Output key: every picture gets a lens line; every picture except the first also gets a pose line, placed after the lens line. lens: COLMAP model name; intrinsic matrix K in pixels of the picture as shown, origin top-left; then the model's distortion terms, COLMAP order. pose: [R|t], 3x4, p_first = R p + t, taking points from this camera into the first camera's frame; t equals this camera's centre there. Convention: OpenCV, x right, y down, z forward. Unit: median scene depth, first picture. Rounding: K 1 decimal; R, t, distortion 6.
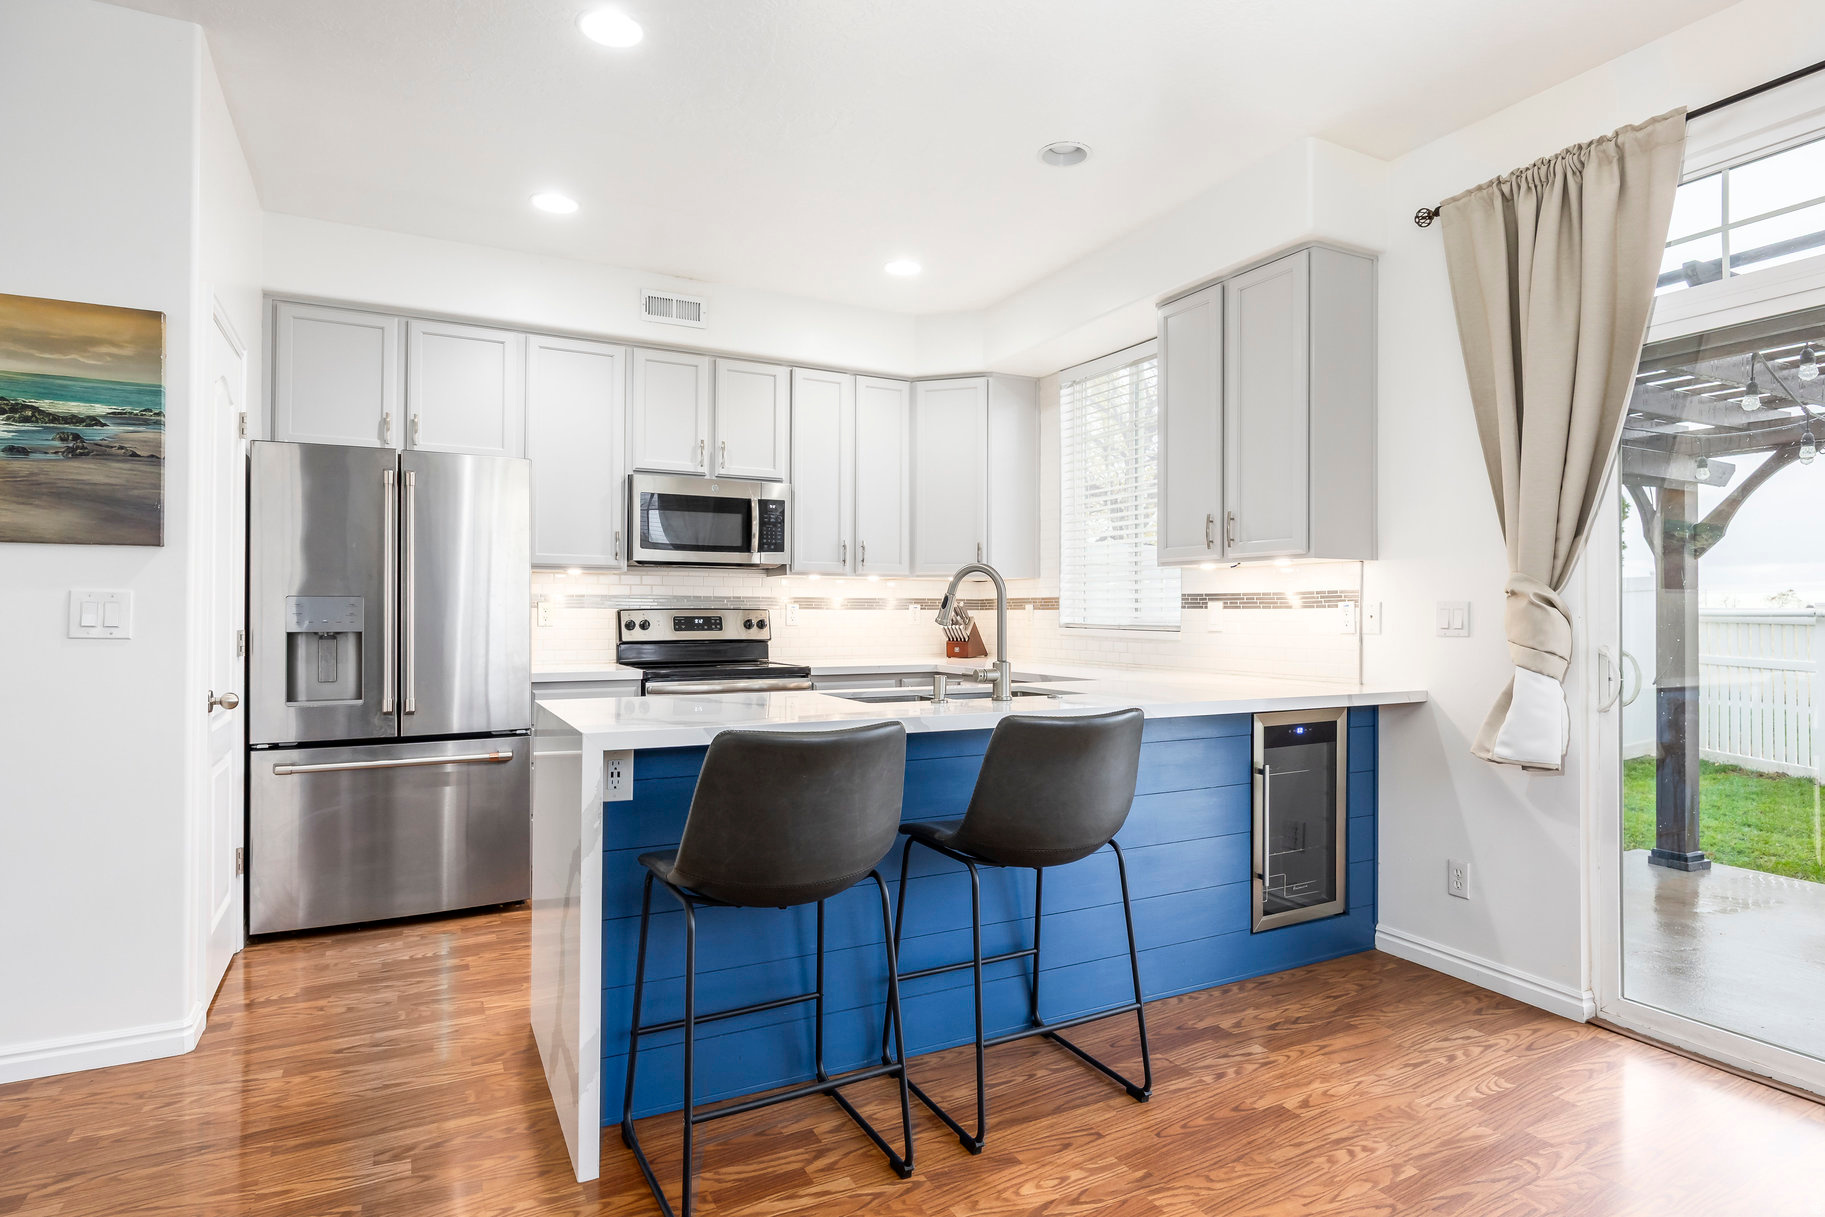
lens RADIAL K [[942.6, 0, 927.6], [0, 942.6, 607.1], [0, 0, 1]] dist [-0.000071, -0.000337]
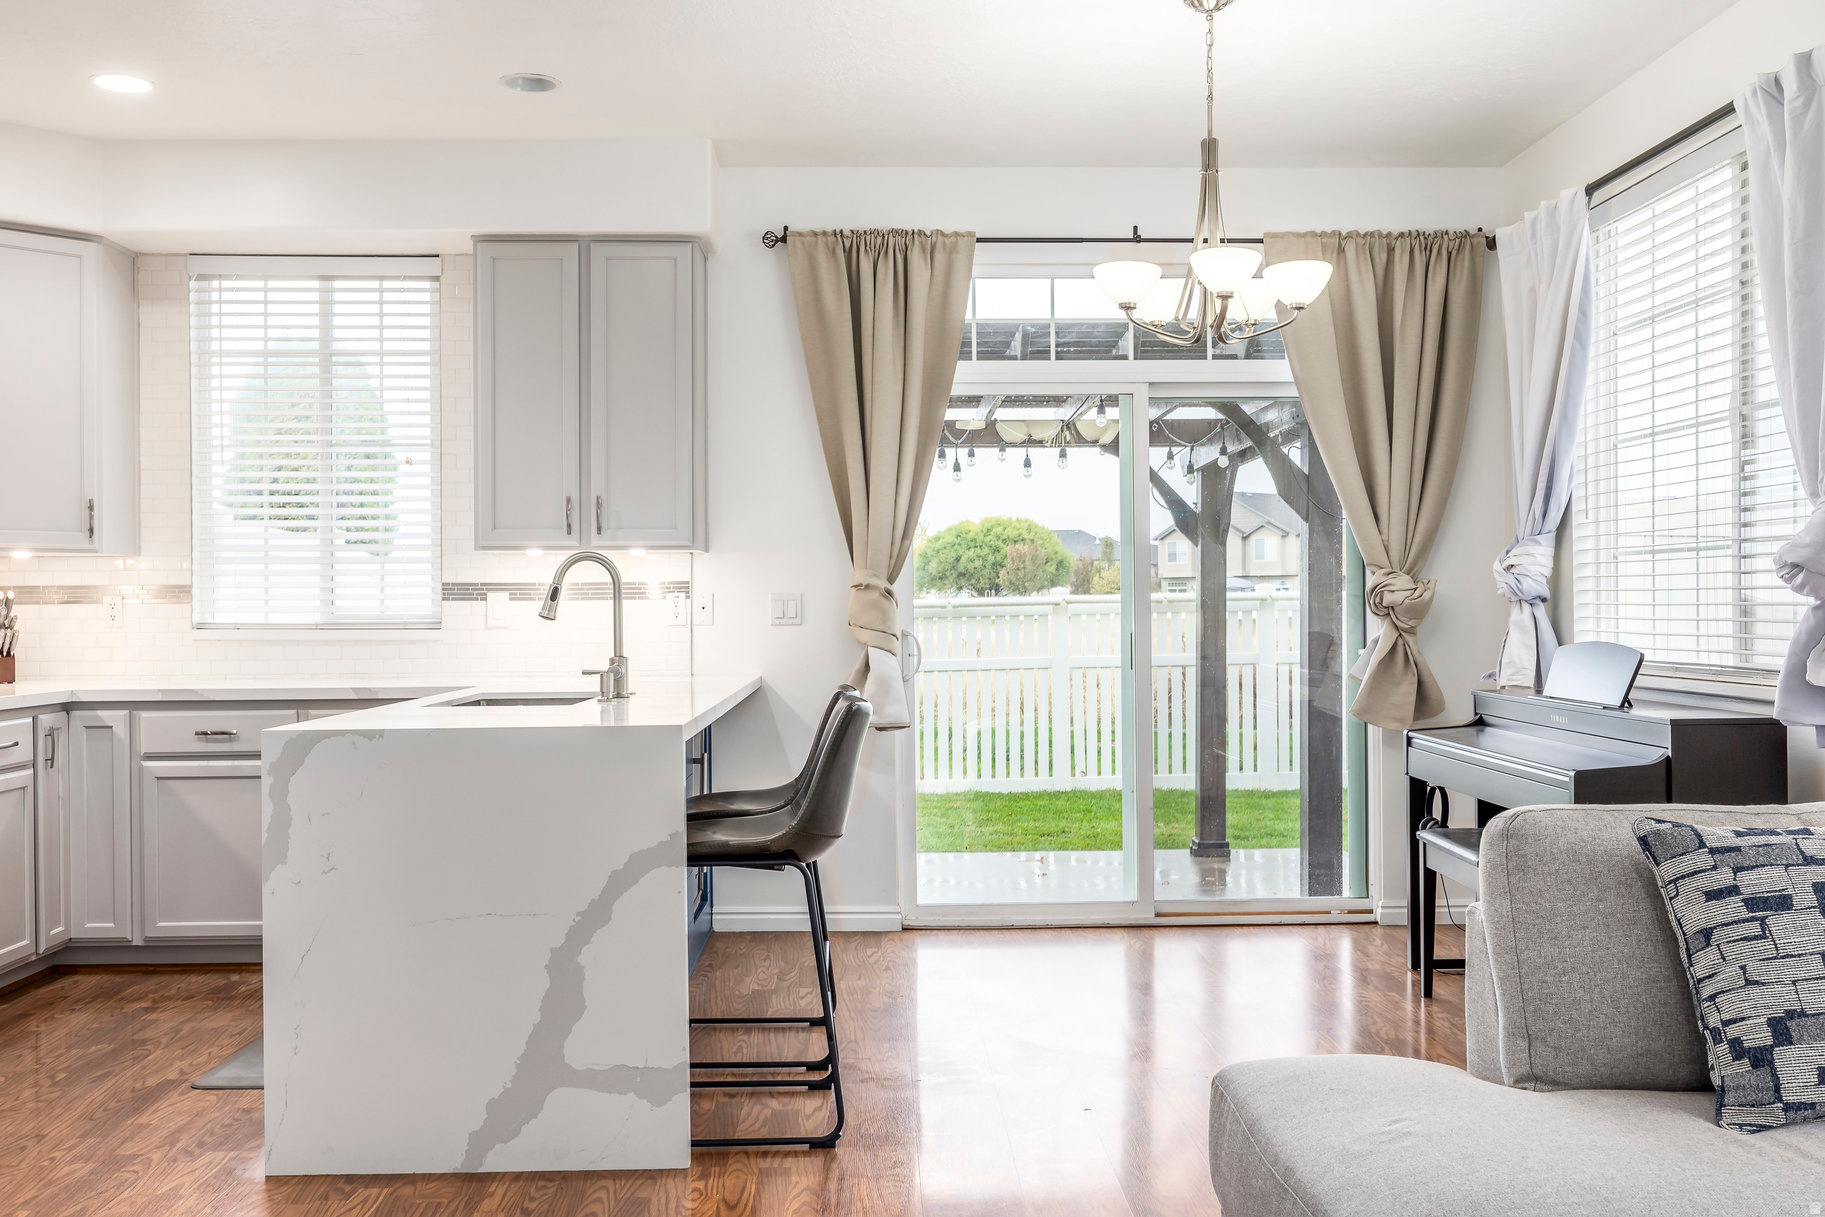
lens RADIAL K [[1662.7, 0, 844.2], [0, 1662.7, 614.3], [0, 0, 1]] dist [0.002968, -0.001631]
pose [[0.489119, -0.010095, 0.872159, -0.793433], [0.001796, 0.999943, 0.010566, -0.001399], [-0.872215, -0.003601, 0.489109, -0.008662]]
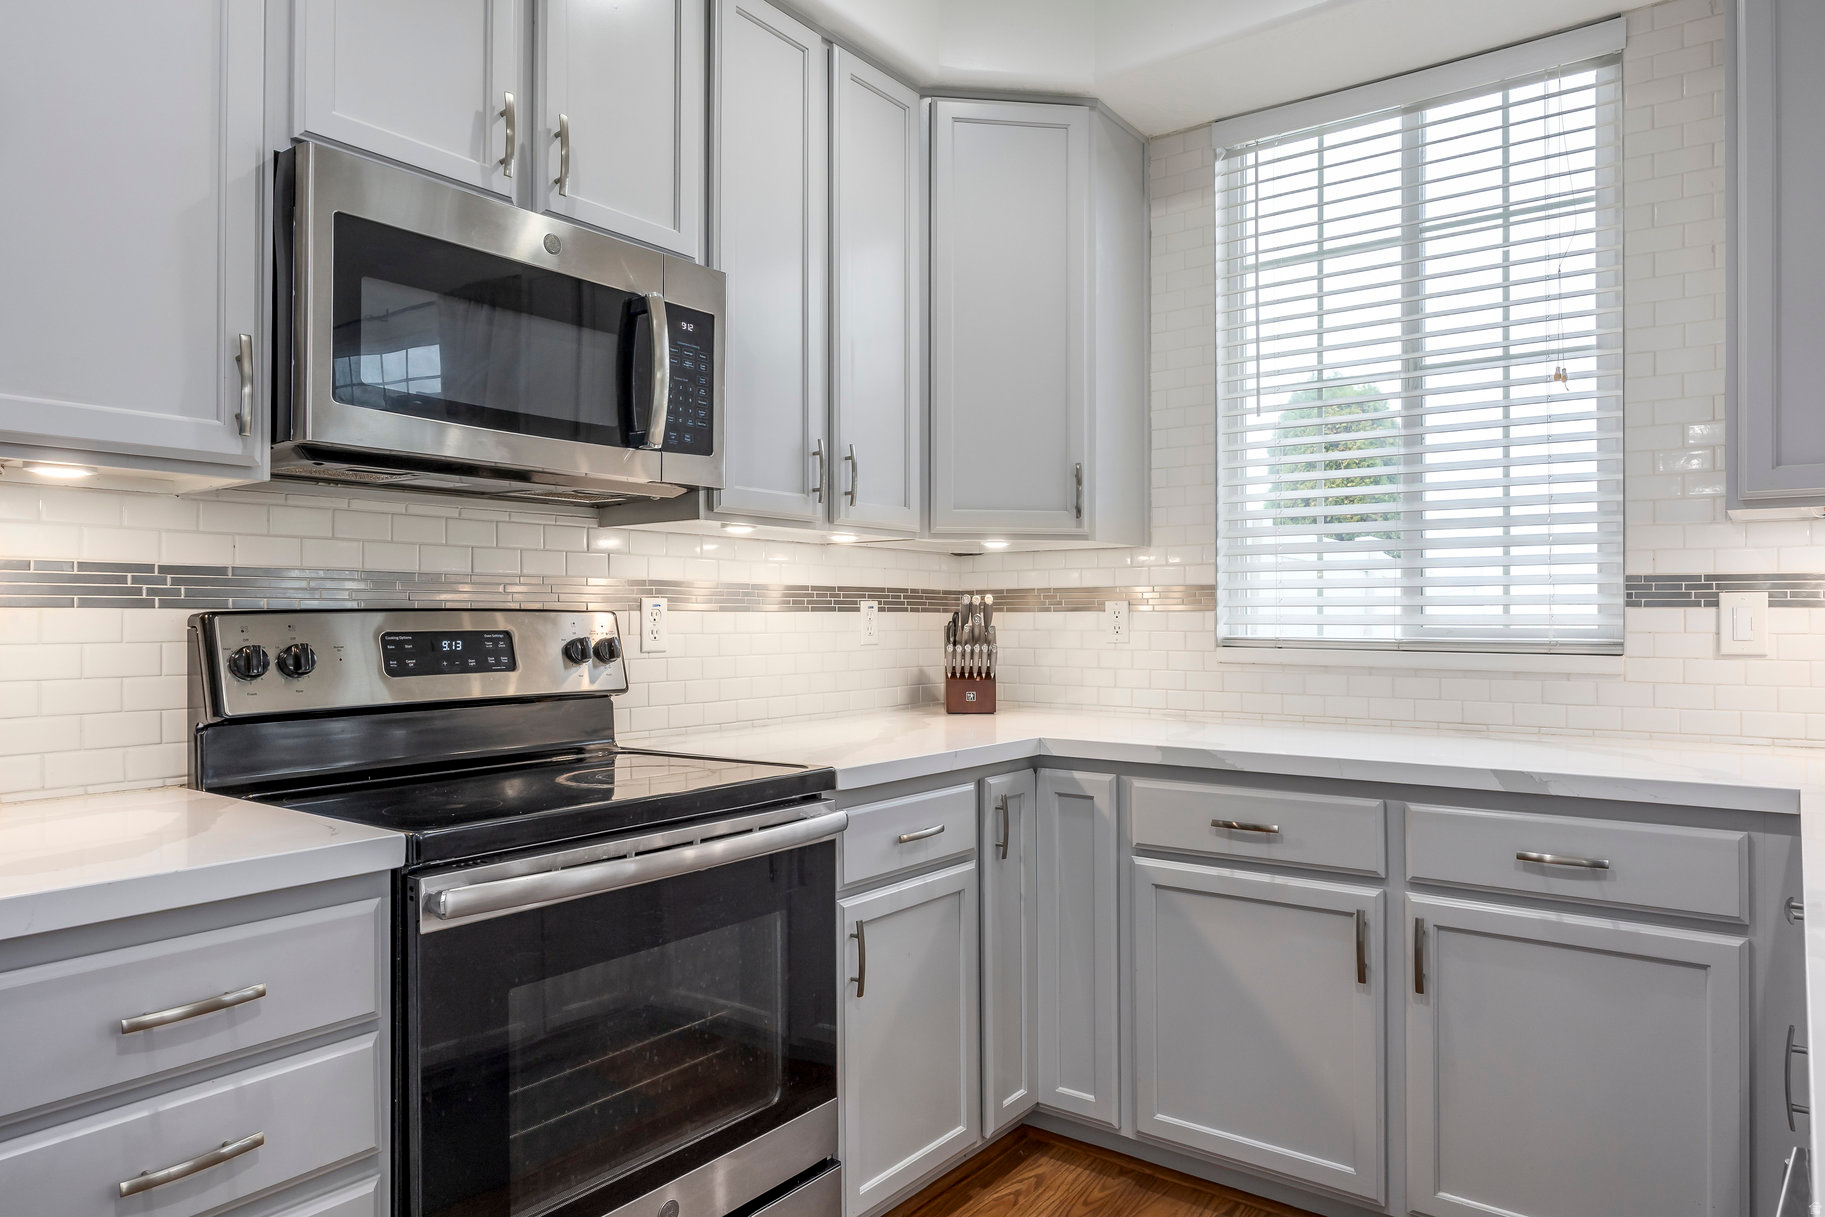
lens RADIAL K [[1175.5, 0, 928.2], [0, 1175.5, 603.3], [0, 0, 1]] dist [-0.000978, 0.000736]
pose [[0.911843, 0.000571, 0.410538, -0.283780], [0.001338, 0.999990, -0.004363, 0.001809], [-0.410537, 0.004528, 0.911833, 0.587976]]
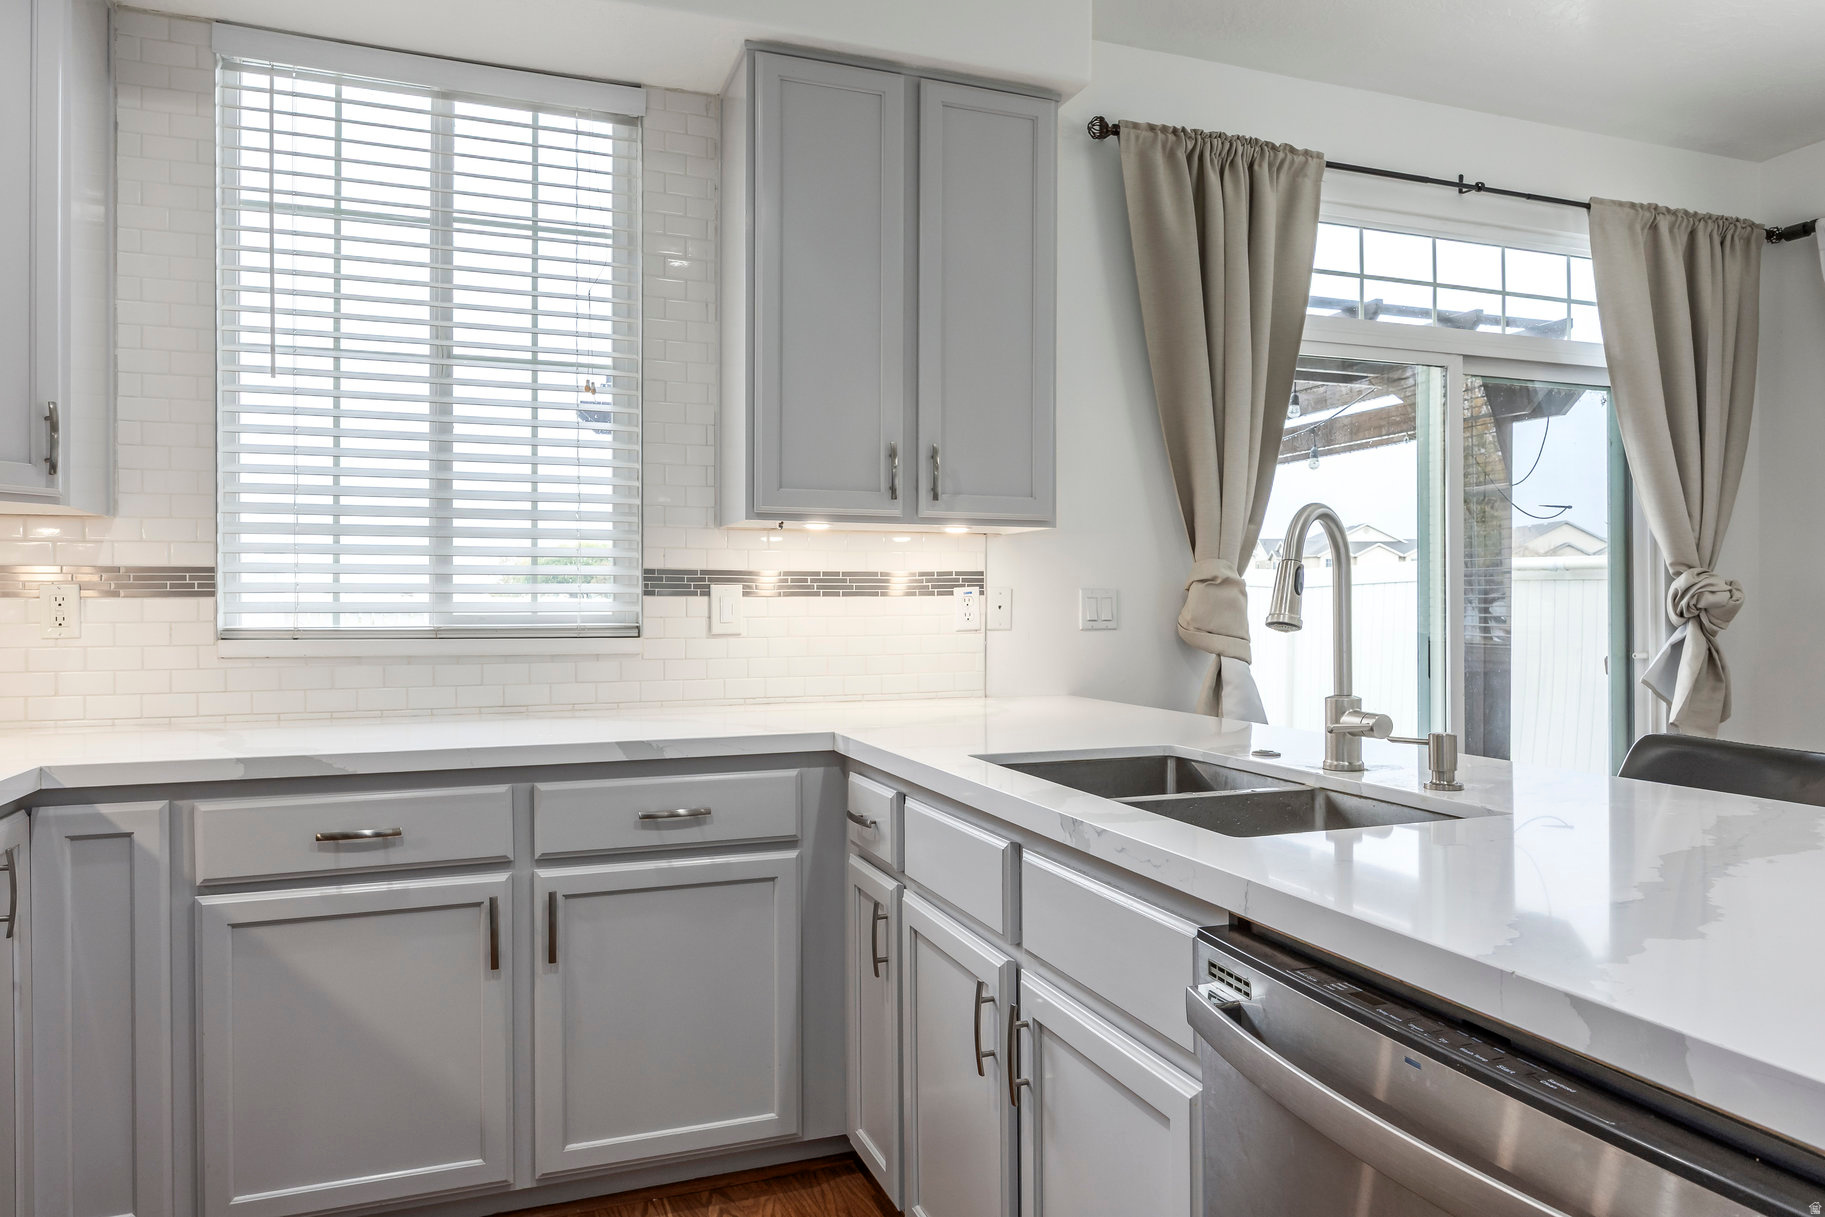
lens RADIAL K [[1175.5, 0, 928.2], [0, 1175.5, 603.3], [0, 0, 1]] dist [-0.000978, 0.000736]
pose [[0.145658, -0.003499, 0.989329, -0.378157], [-0.003690, 0.999985, 0.004080, 0.002544], [-0.989328, -0.004245, 0.145643, 0.712674]]
